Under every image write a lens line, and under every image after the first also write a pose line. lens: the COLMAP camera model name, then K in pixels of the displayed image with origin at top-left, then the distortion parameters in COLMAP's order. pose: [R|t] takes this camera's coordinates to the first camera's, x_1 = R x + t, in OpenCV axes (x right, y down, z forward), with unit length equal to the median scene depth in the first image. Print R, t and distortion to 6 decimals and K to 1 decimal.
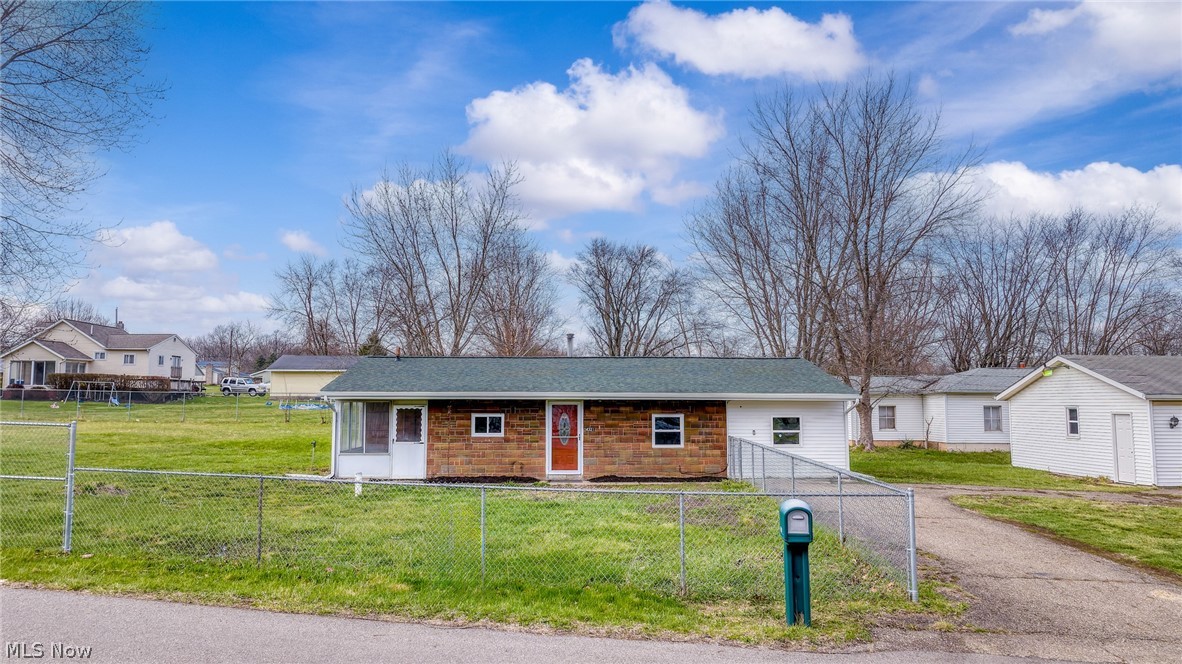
lens RADIAL K [[822.1, 0, 608.5], [0, 822.1, 329.6], [0, 0, 1]] dist [0.001451, 0.002078]
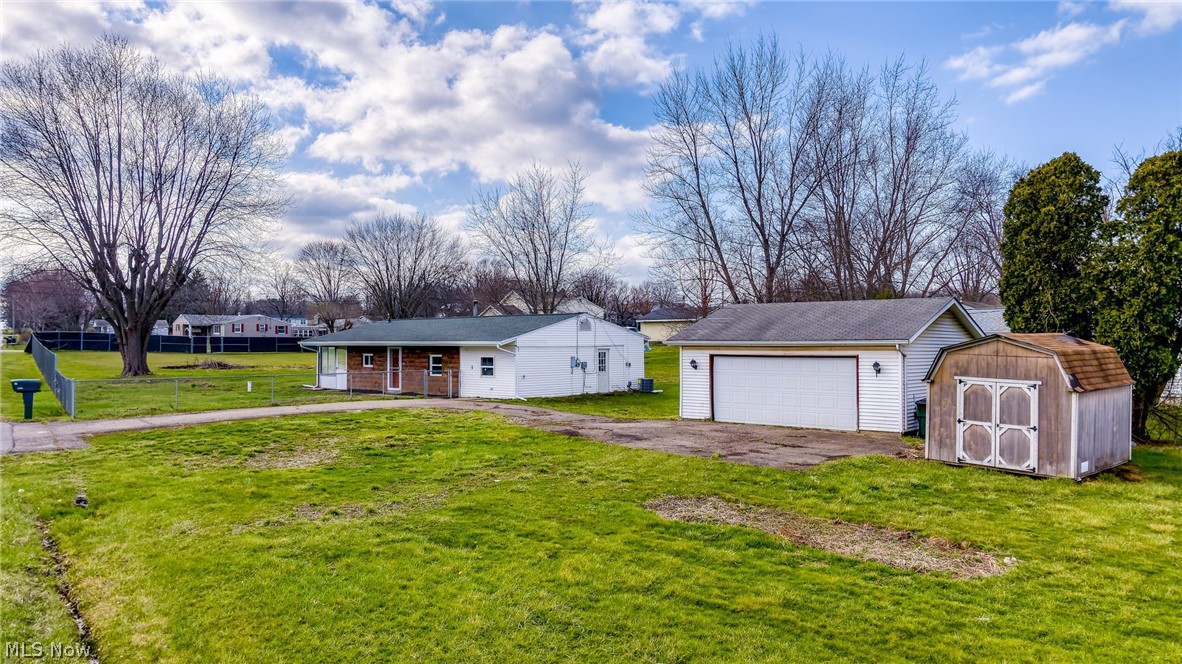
lens RADIAL K [[822.1, 0, 608.5], [0, 822.1, 329.6], [0, 0, 1]] dist [0.001451, 0.002078]
pose [[0.742717, -0.015928, -0.669416, 1.383246], [0.056572, 0.997635, 0.039029, 0.012111], [0.667212, -0.066858, 0.741862, 0.054430]]
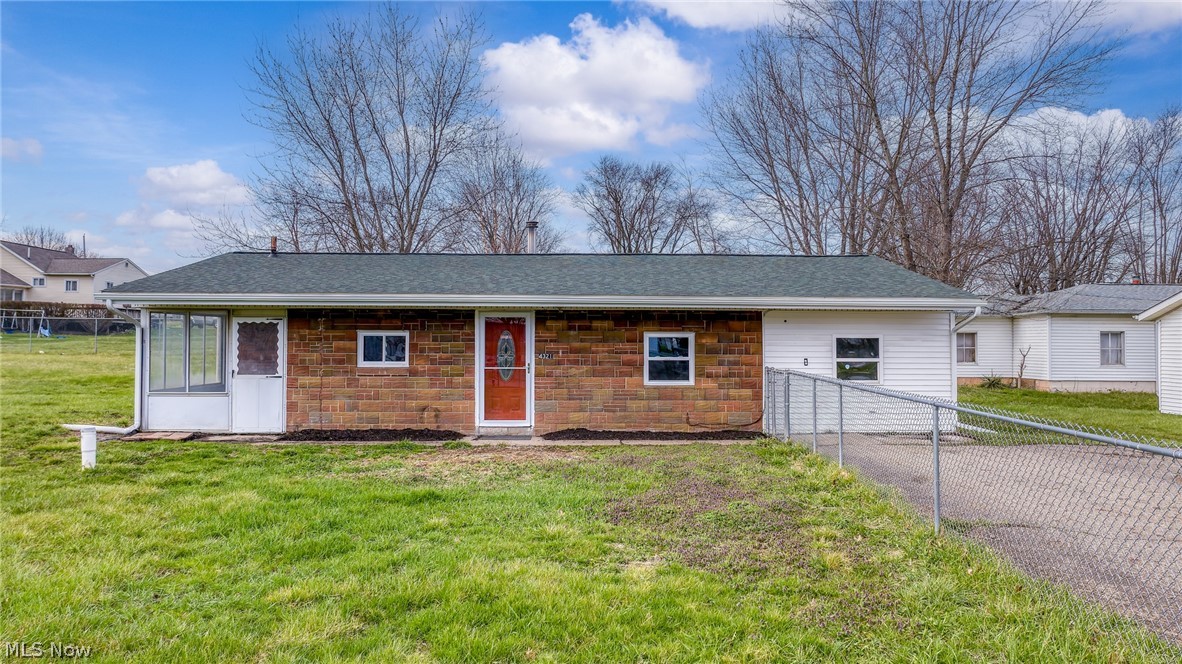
lens RADIAL K [[822.1, 0, 608.5], [0, 822.1, 329.6], [0, 0, 1]] dist [0.001451, 0.002078]
pose [[0.999739, 0.000905, -0.022809, 0.040321], [0.000759, 0.997345, 0.072824, 0.055001], [0.022814, -0.072822, 0.997084, 0.372096]]
